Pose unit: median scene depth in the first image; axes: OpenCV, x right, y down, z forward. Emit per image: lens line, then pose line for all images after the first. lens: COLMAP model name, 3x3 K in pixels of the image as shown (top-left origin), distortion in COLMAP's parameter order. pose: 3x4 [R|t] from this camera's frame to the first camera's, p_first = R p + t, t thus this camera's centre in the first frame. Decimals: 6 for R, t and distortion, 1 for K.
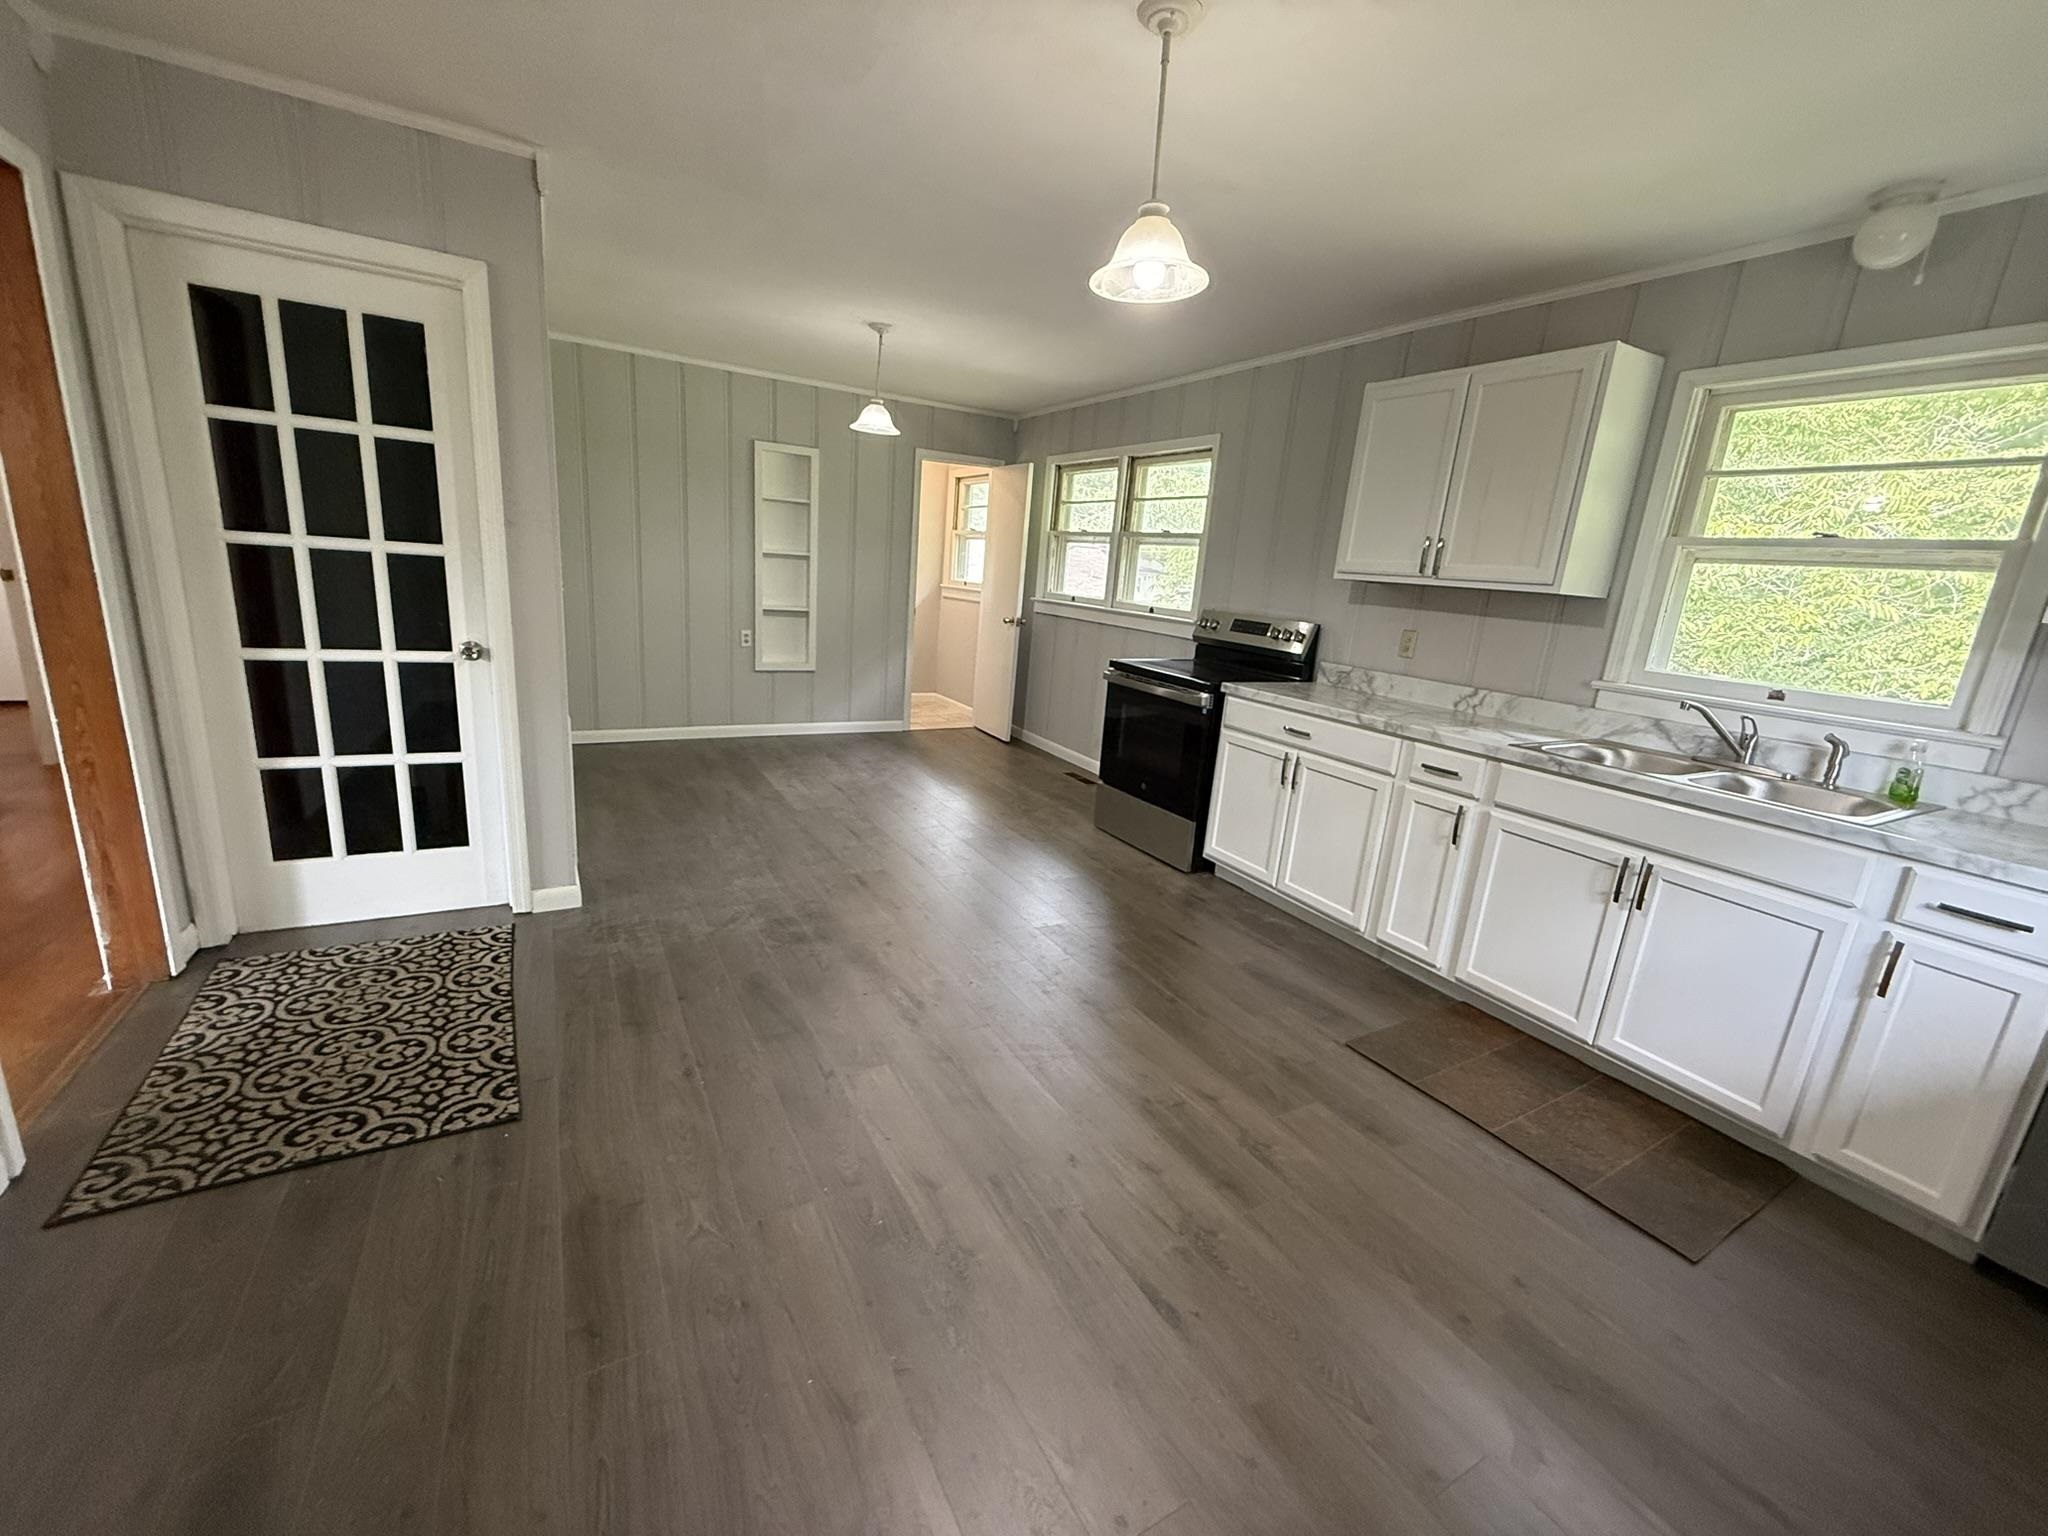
lens RADIAL K [[819.4, 0, 1017.4], [0, 819.4, 763.0], [0, 0, 1]] dist [-0.000177, 0.000133]
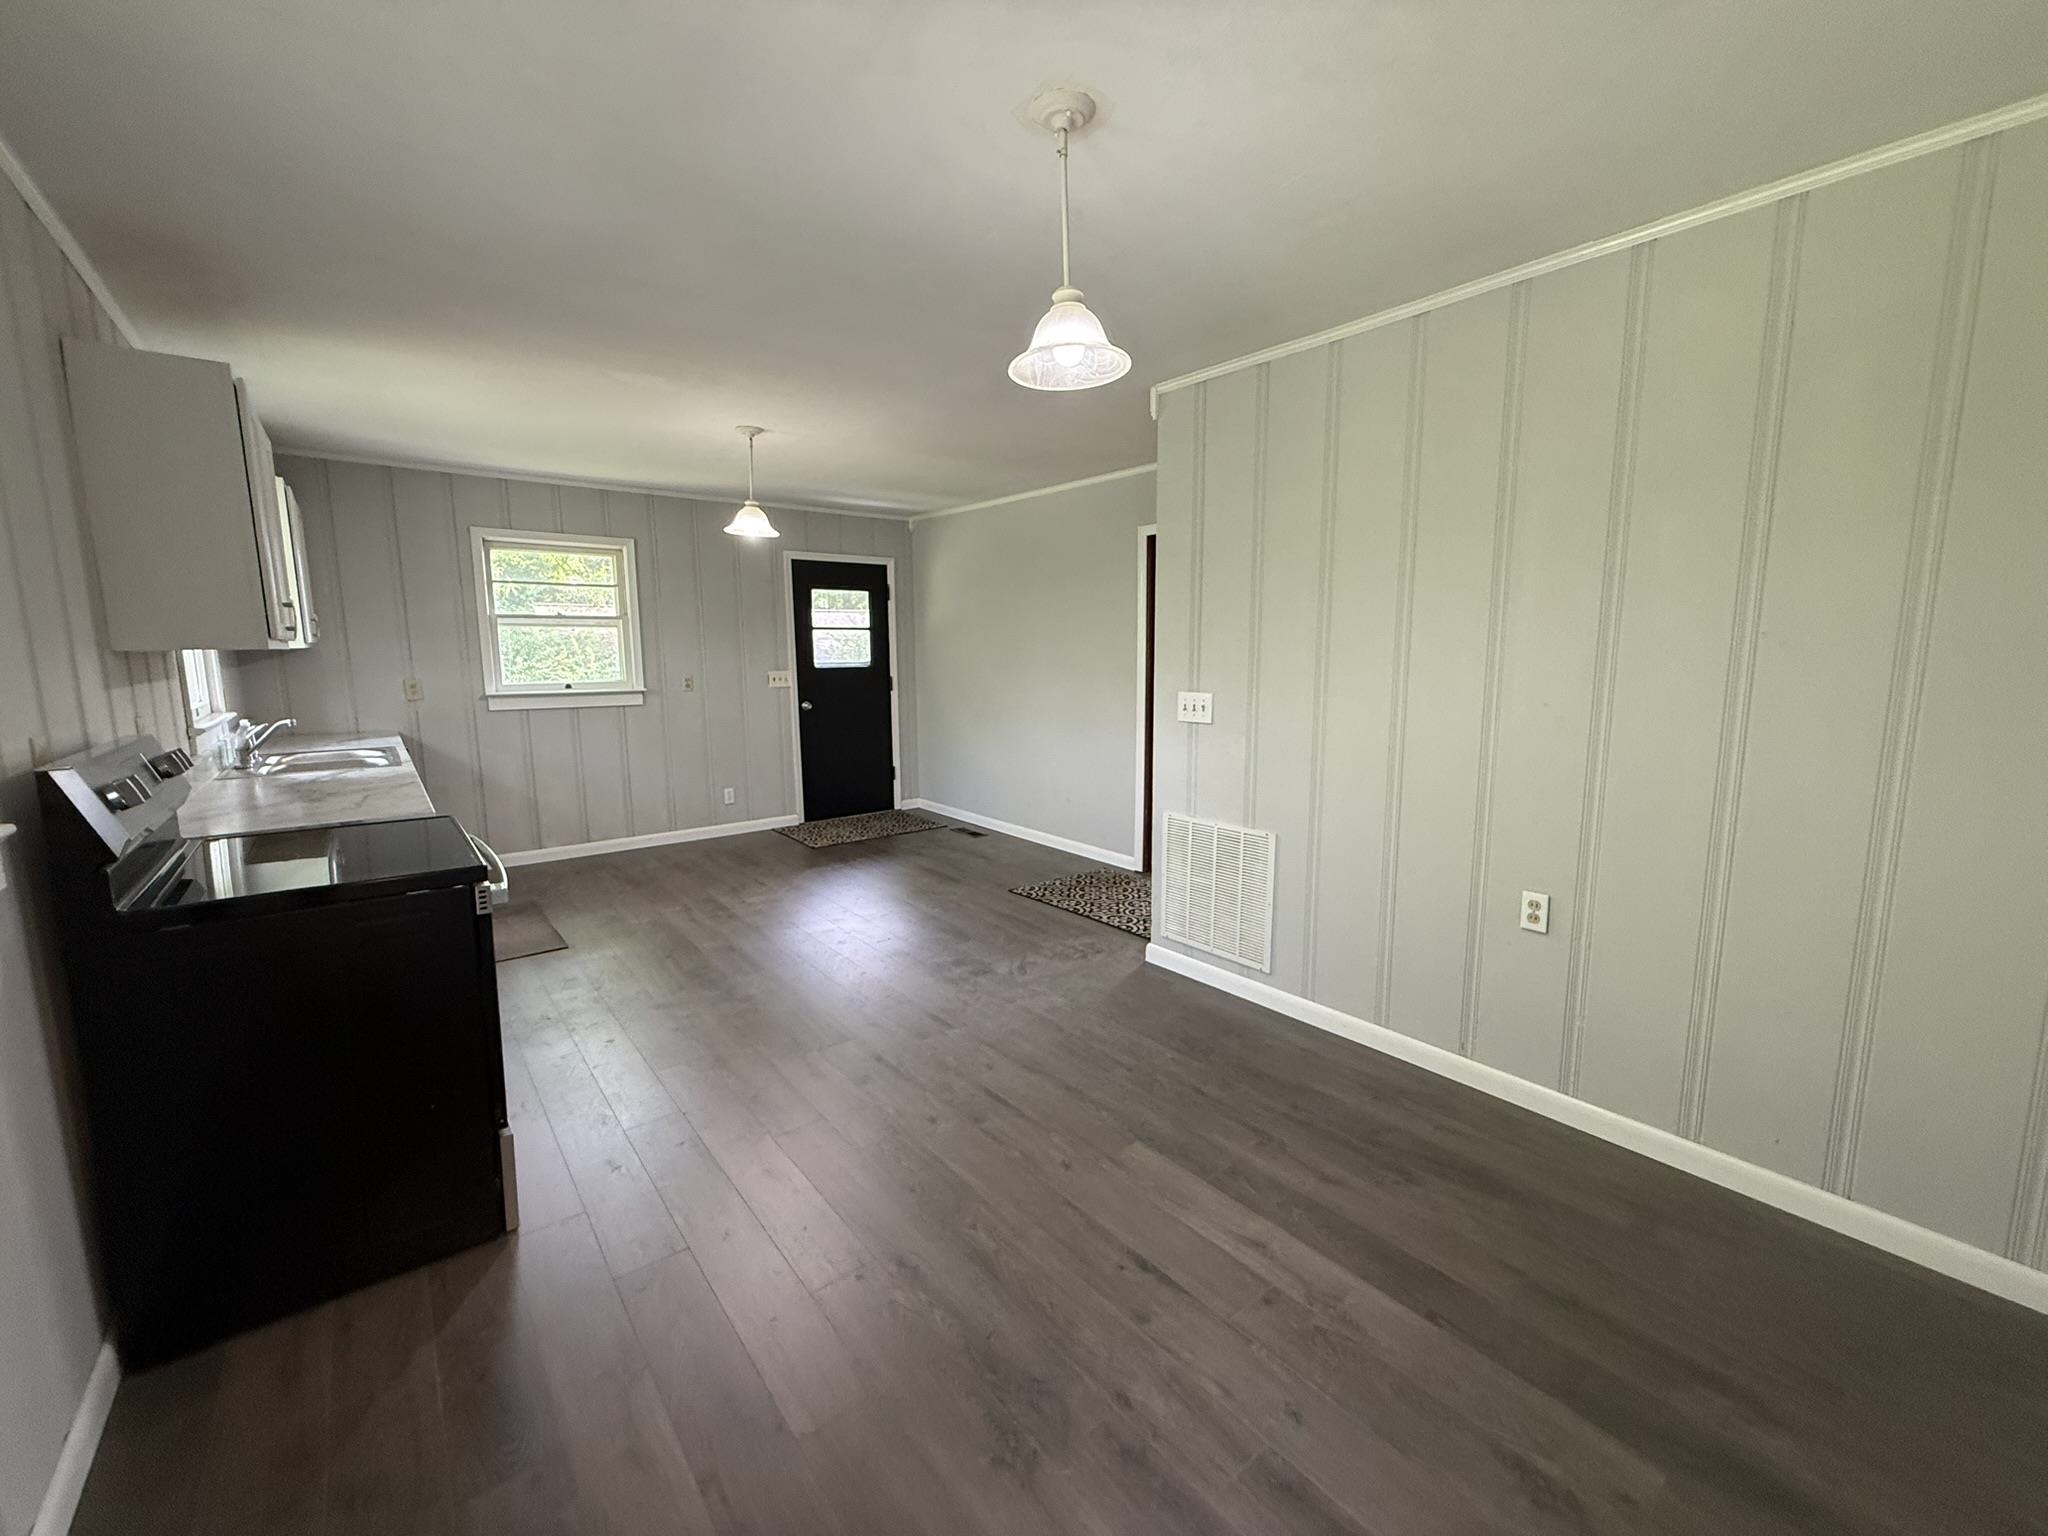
lens RADIAL K [[819.4, 0, 1017.4], [0, 819.4, 763.0], [0, 0, 1]] dist [-0.000177, 0.000133]
pose [[-0.984840, -0.048364, -0.166589, -0.130306], [-0.105694, 0.928798, 0.355195, -0.512805], [0.137549, 0.367418, -0.919828, 2.007956]]
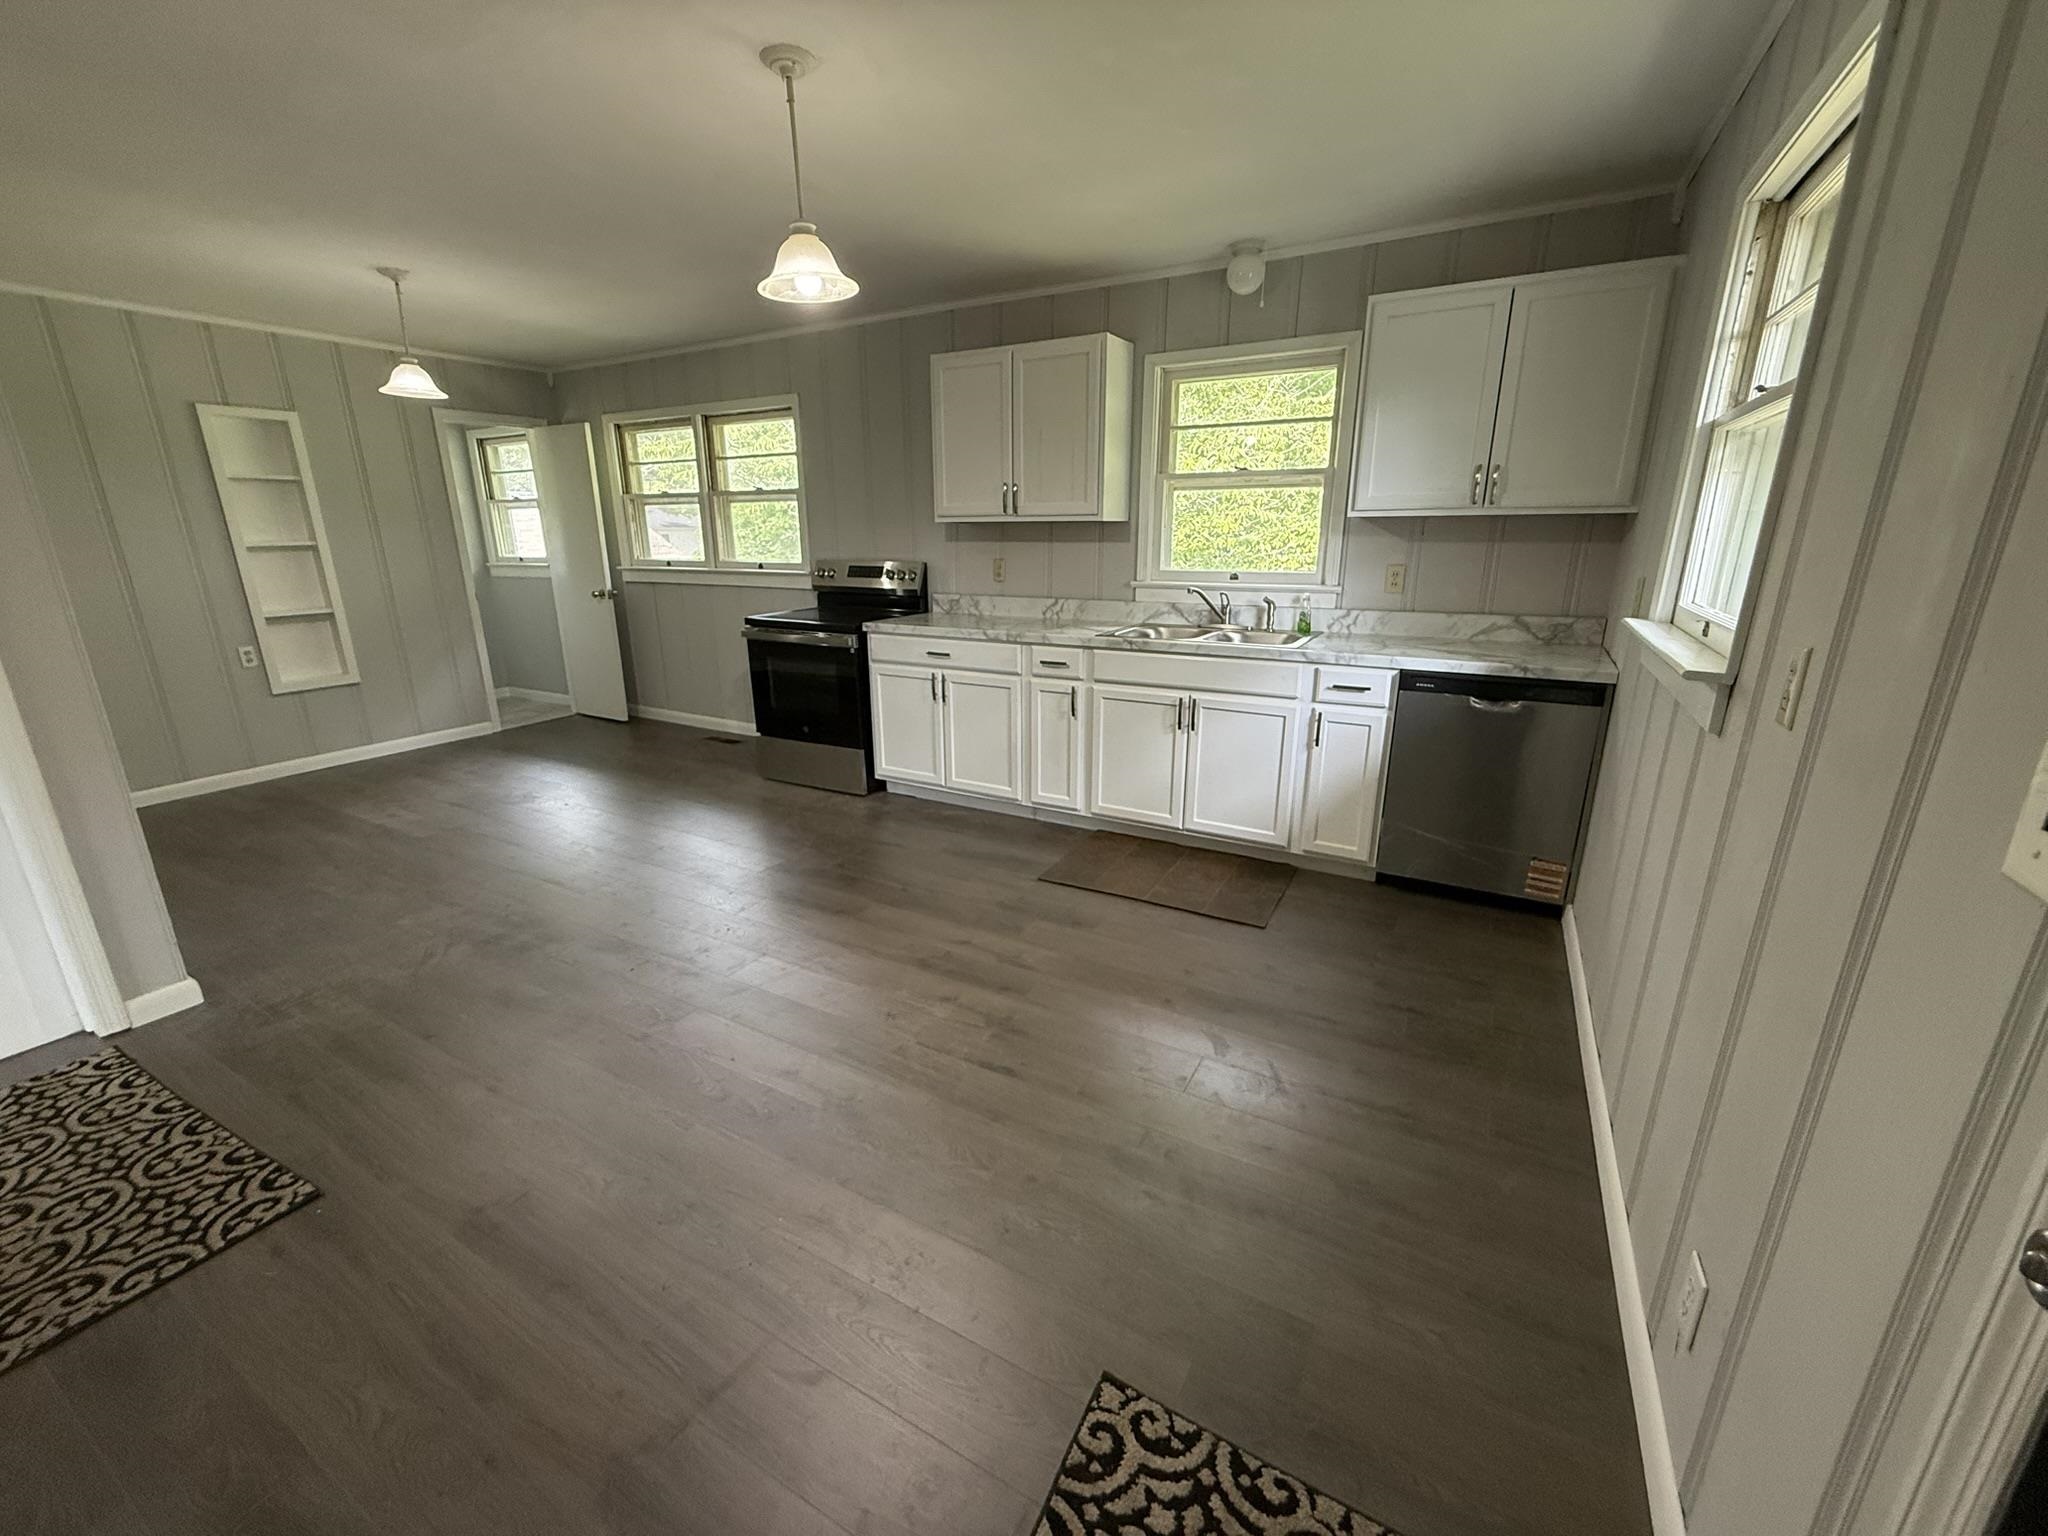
lens RADIAL K [[819.4, 0, 1017.4], [0, 819.4, 763.0], [0, 0, 1]] dist [-0.000177, 0.000133]
pose [[0.854223, -0.221144, 0.470531, -0.171689], [0.191765, 0.975233, 0.110209, 0.007935], [-0.483249, -0.003912, 0.875474, -0.113053]]
